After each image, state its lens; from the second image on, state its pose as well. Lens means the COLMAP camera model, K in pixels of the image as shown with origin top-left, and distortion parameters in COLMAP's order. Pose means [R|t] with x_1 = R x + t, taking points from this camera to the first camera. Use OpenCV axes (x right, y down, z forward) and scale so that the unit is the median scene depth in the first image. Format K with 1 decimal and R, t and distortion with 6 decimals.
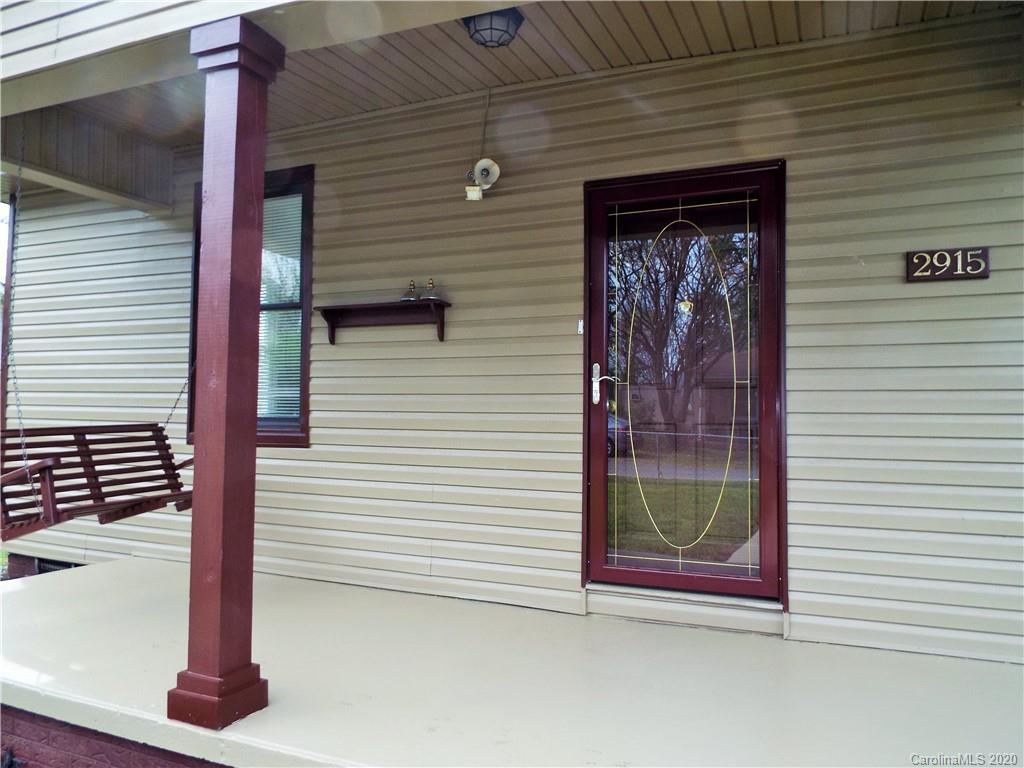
lens RADIAL K [[727.4, 0, 512.0], [0, 727.4, 384.0], [0, 0, 1]] dist [-0.045965, -0.000077]
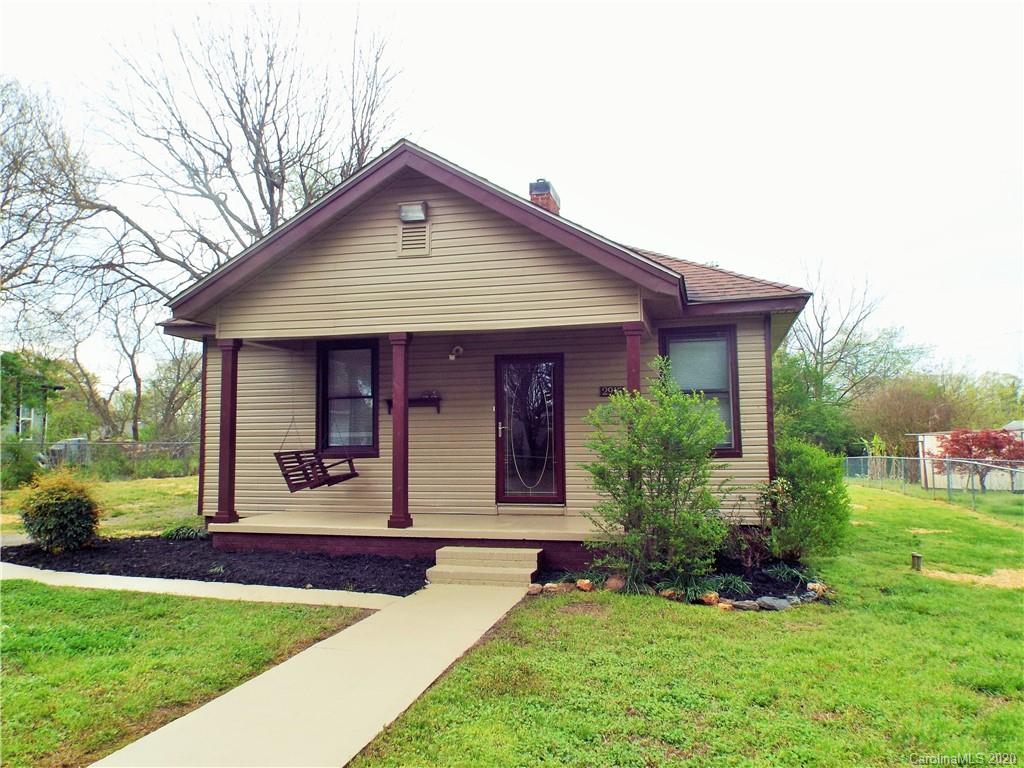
lens RADIAL K [[781.7, 0, 512.0], [0, 781.7, 384.0], [0, 0, 1]] dist [0.003547, -0.001047]
pose [[0.985576, -0.007827, 0.169050, -0.327586], [0.013815, 0.999317, -0.034277, -0.069551], [-0.168666, 0.036118, 0.985011, -1.861116]]
